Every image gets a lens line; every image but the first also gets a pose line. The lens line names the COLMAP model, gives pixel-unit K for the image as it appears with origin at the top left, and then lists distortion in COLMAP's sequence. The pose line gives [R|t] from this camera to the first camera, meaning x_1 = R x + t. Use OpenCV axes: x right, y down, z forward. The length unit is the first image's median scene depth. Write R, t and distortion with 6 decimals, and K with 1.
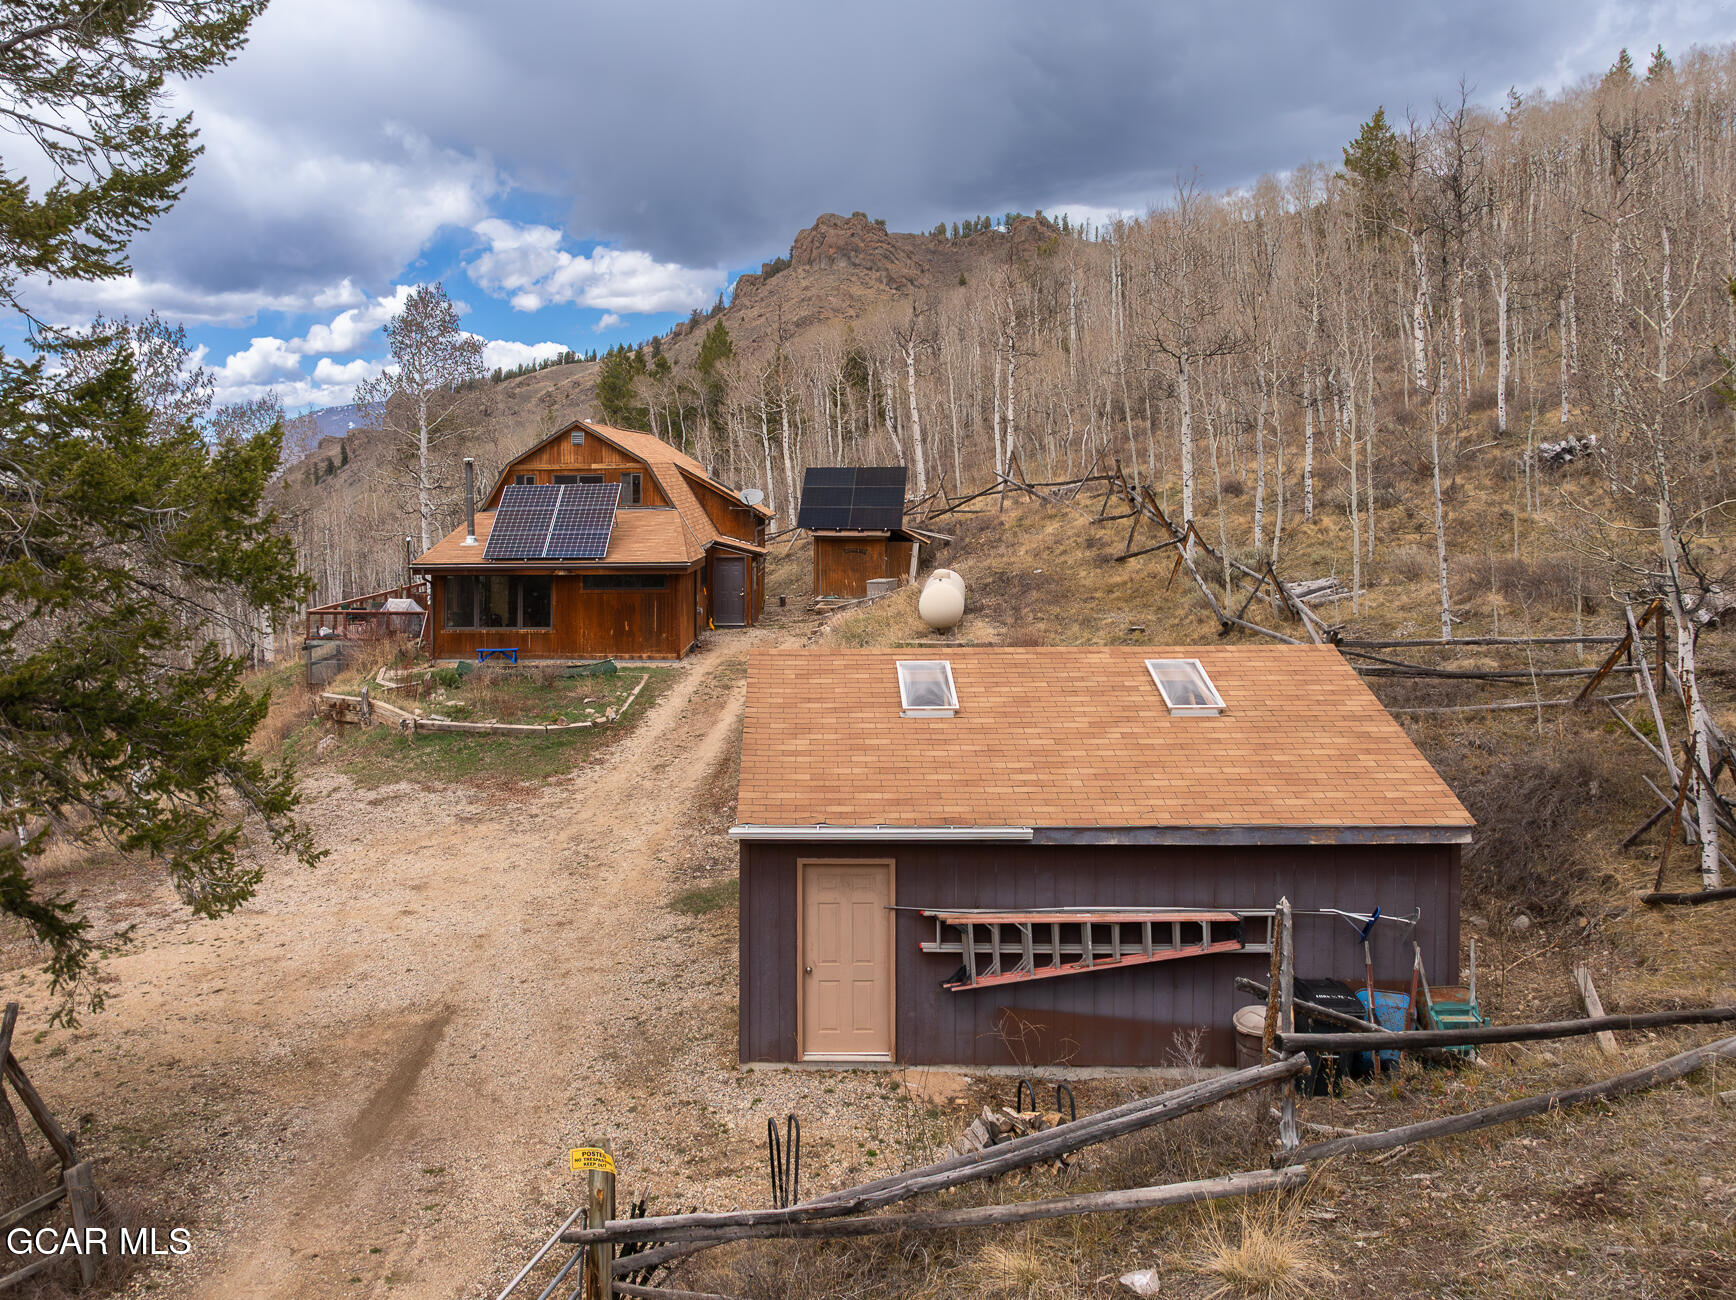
lens RADIAL K [[1298.7, 0, 868.0], [0, 1298.7, 650.0], [0, 0, 1]] dist [-0.053527, 0.001375]
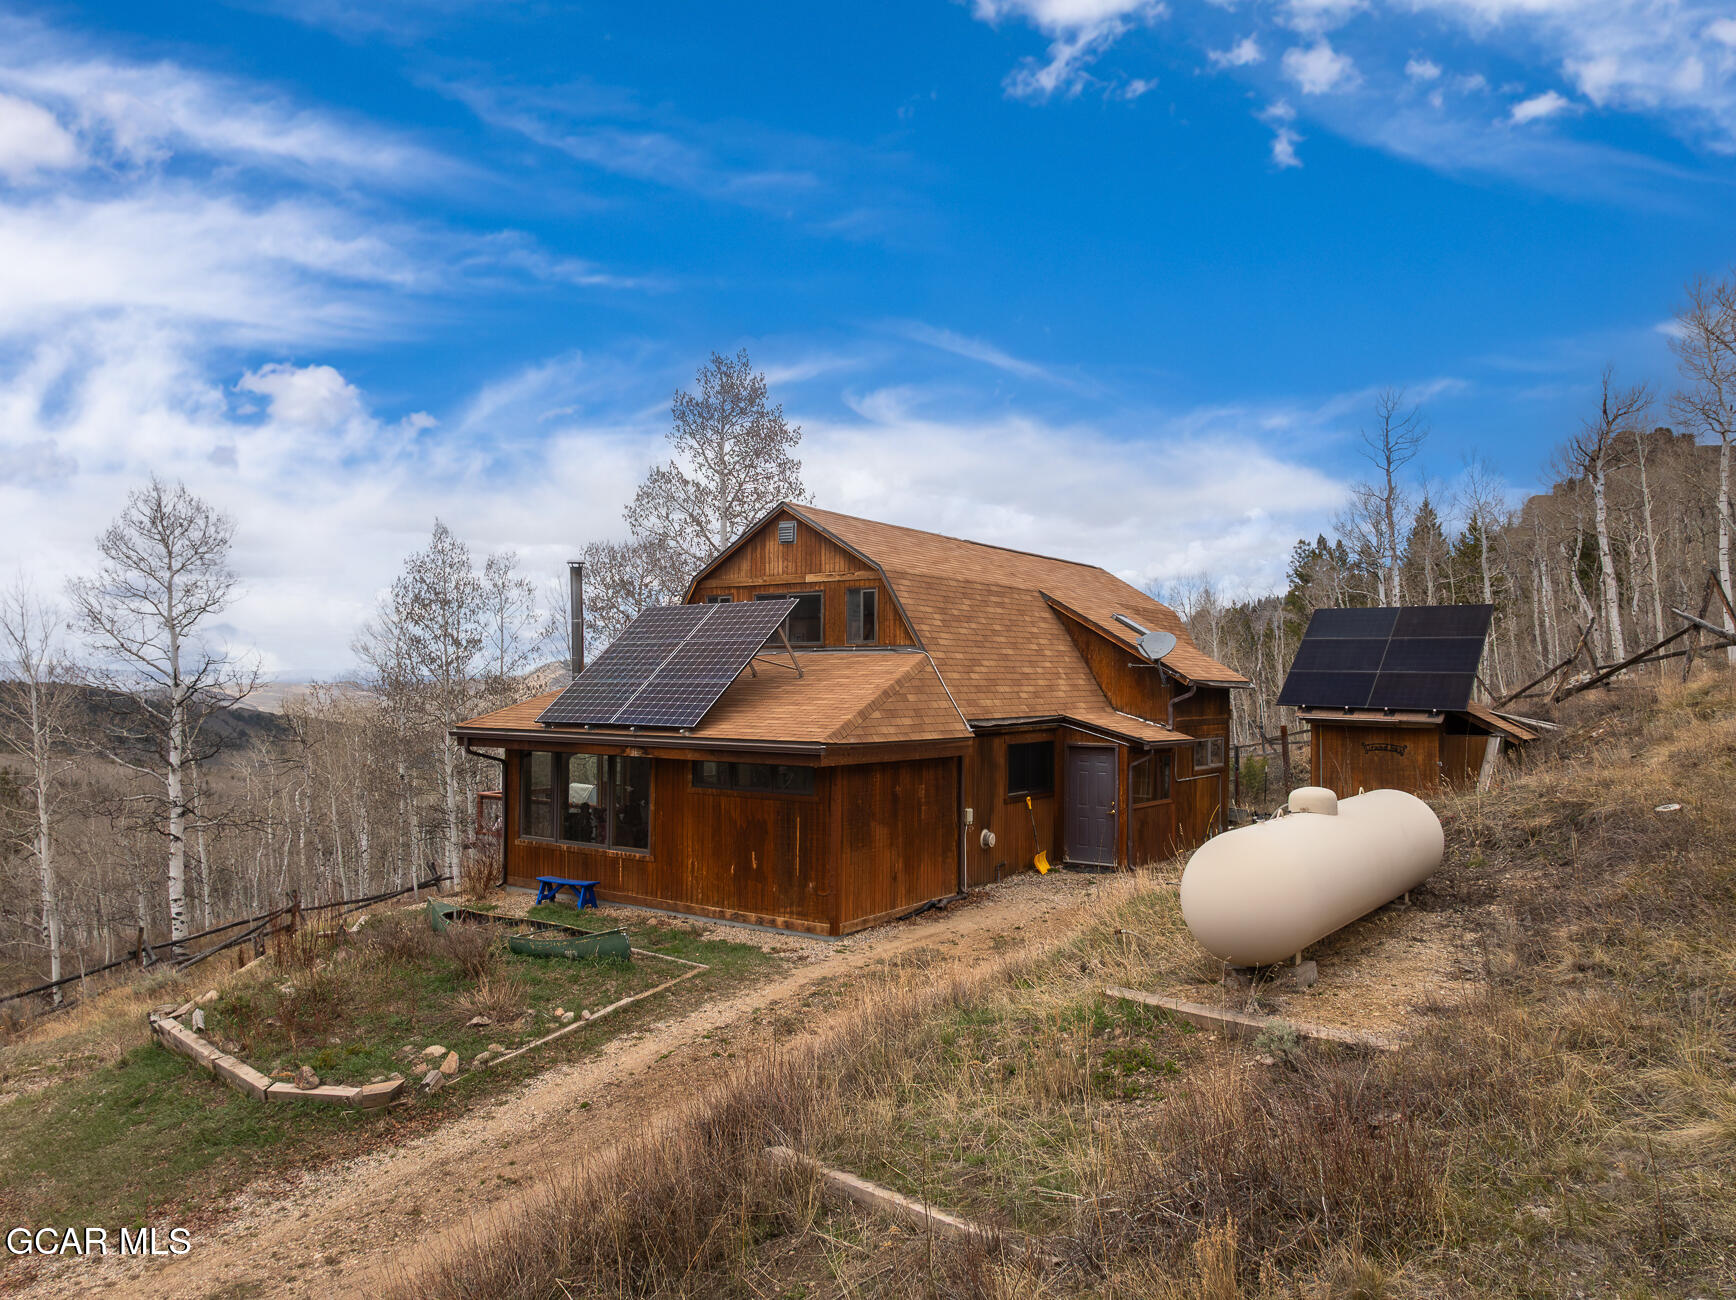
lens RADIAL K [[1298.7, 0, 868.0], [0, 1298.7, 650.0], [0, 0, 1]] dist [-0.053527, 0.001375]
pose [[0.856867, 0.006212, -0.515500, 0.116270], [-0.082605, 0.988662, -0.125392, -0.037652], [0.508877, 0.150027, 0.847665, 0.517425]]
